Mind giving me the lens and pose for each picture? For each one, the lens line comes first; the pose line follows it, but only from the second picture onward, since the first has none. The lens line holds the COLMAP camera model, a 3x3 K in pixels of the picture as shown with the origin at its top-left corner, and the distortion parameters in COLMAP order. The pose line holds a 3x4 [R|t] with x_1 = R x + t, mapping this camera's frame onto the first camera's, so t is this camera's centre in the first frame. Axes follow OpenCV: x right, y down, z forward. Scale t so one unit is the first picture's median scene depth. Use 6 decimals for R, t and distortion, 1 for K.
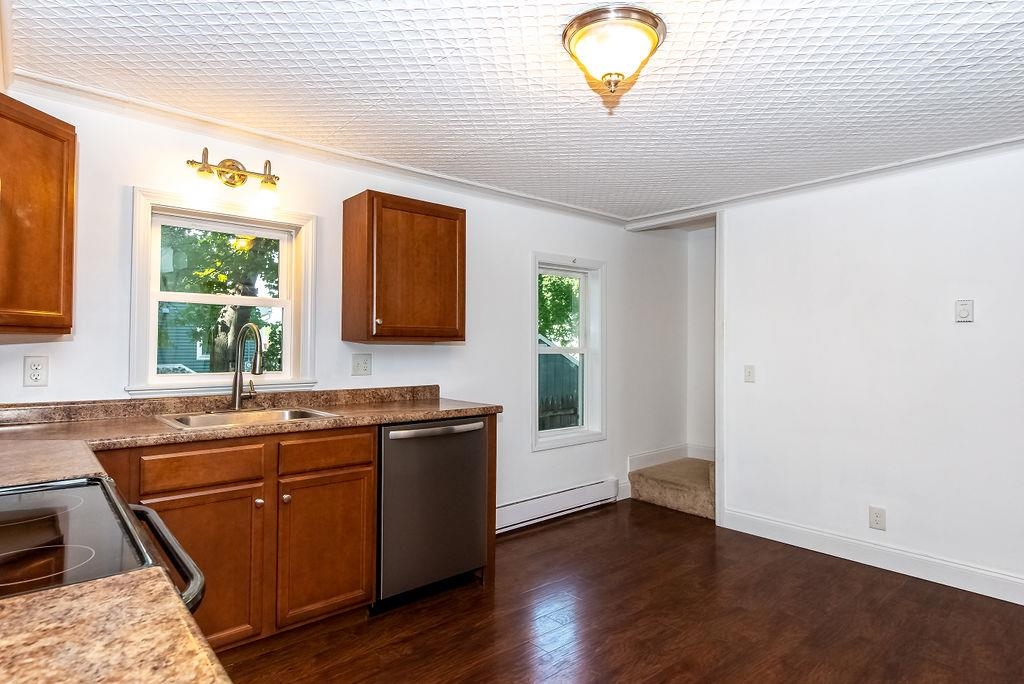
lens RADIAL K [[567.9, 0, 528.3], [0, 567.9, 333.9], [0, 0, 1]] dist [0.002961, -0.005520]
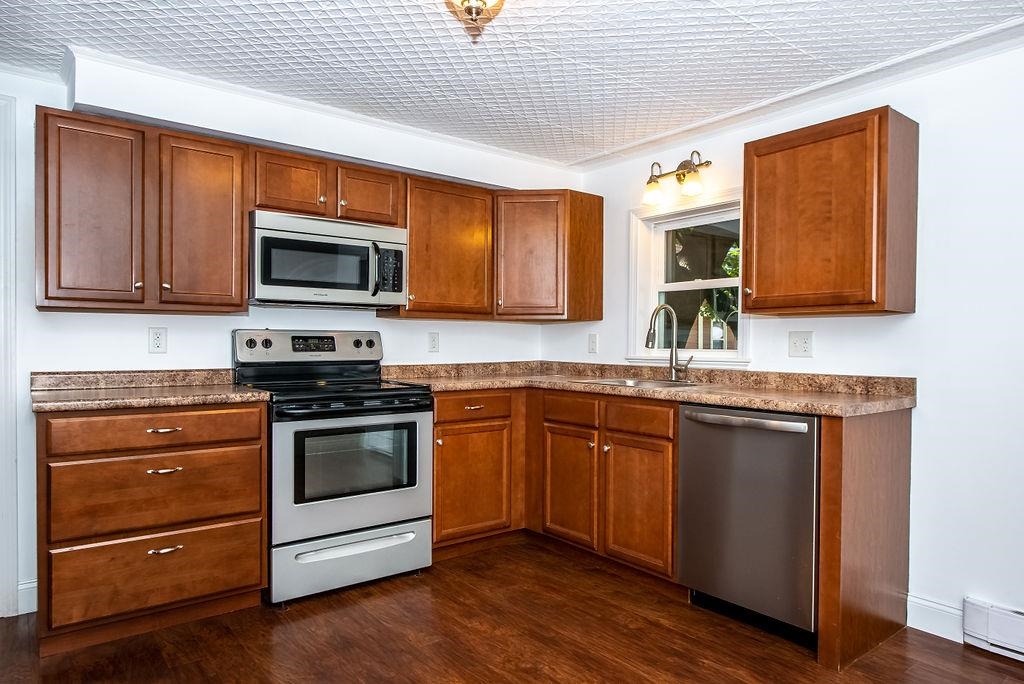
lens RADIAL K [[641.6, 0, 530.6], [0, 641.6, 353.0], [0, 0, 1]] dist [0.001418, -0.006152]
pose [[-0.064962, 0.008940, -0.997848, 0.706408], [0.015590, 0.999847, 0.007943, 0.055644], [0.997766, -0.015040, -0.065092, 0.699732]]
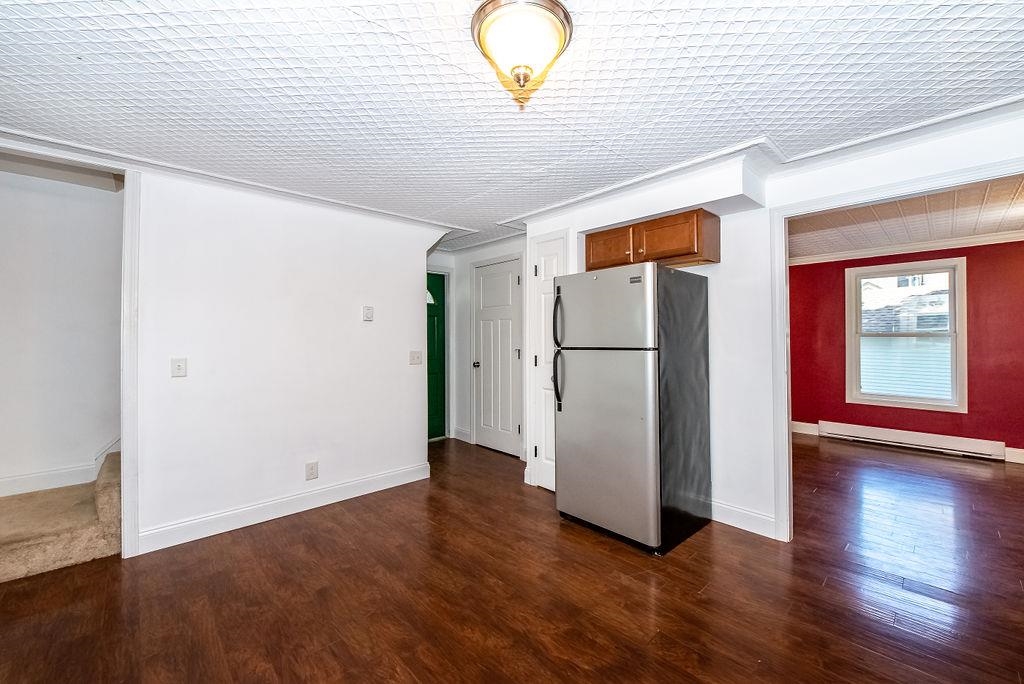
lens RADIAL K [[401.1, 0, 526.3], [0, 401.1, 334.1], [0, 0, 1]] dist [0.000480, -0.001154]
pose [[-0.023600, 0.002836, 0.999717, -0.344578], [-0.021003, 0.999774, -0.003332, 0.009986], [-0.999501, -0.021076, -0.023535, 0.610674]]
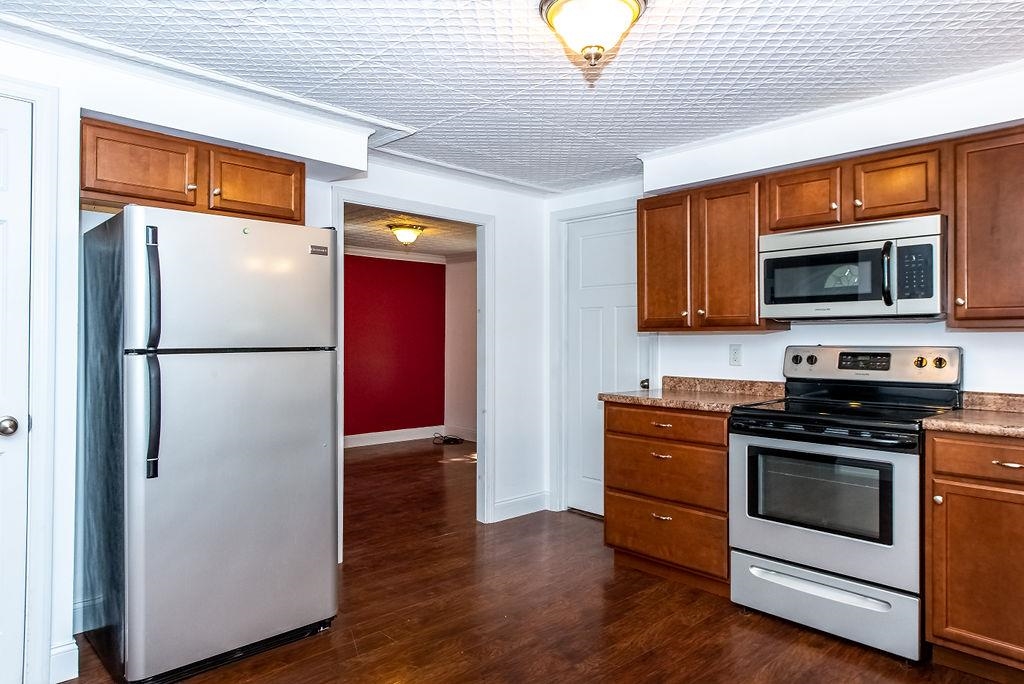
lens RADIAL K [[641.6, 0, 506.7], [0, 641.6, 335.8], [0, 0, 1]] dist [0.001418, -0.006152]
pose [[-0.999837, -0.010790, -0.014449, 0.187576], [-0.010373, 0.999536, -0.028624, 0.037376], [0.014751, -0.028469, -0.999486, 1.260402]]
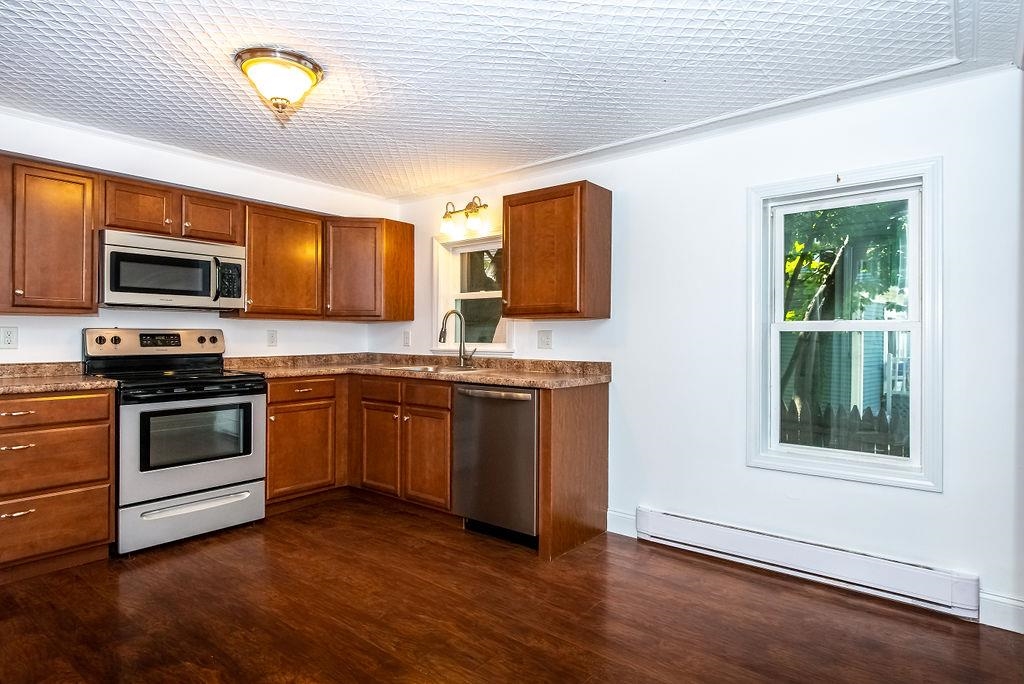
lens RADIAL K [[567.9, 0, 522.0], [0, 567.9, 337.7], [0, 0, 1]] dist [0.002961, -0.005520]
pose [[0.157884, -0.004272, -0.987448, 0.902887], [0.019000, 0.999819, -0.001287, 0.053334], [0.987275, -0.018558, 0.157937, 0.807080]]
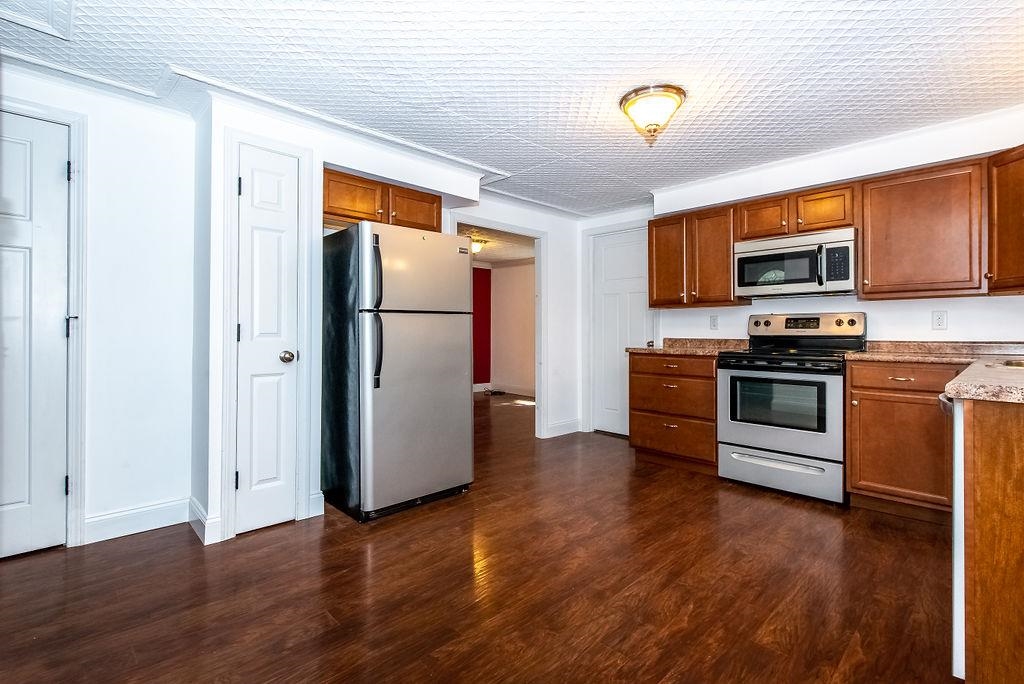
lens RADIAL K [[478.1, 0, 508.2], [0, 478.1, 328.7], [0, 0, 1]] dist [-0.013328, 0.001380]
pose [[-0.999869, -0.008631, -0.013725, 0.347708], [-0.008271, 0.999625, -0.026097, 0.093177], [0.013945, -0.025980, -0.999565, 1.414385]]
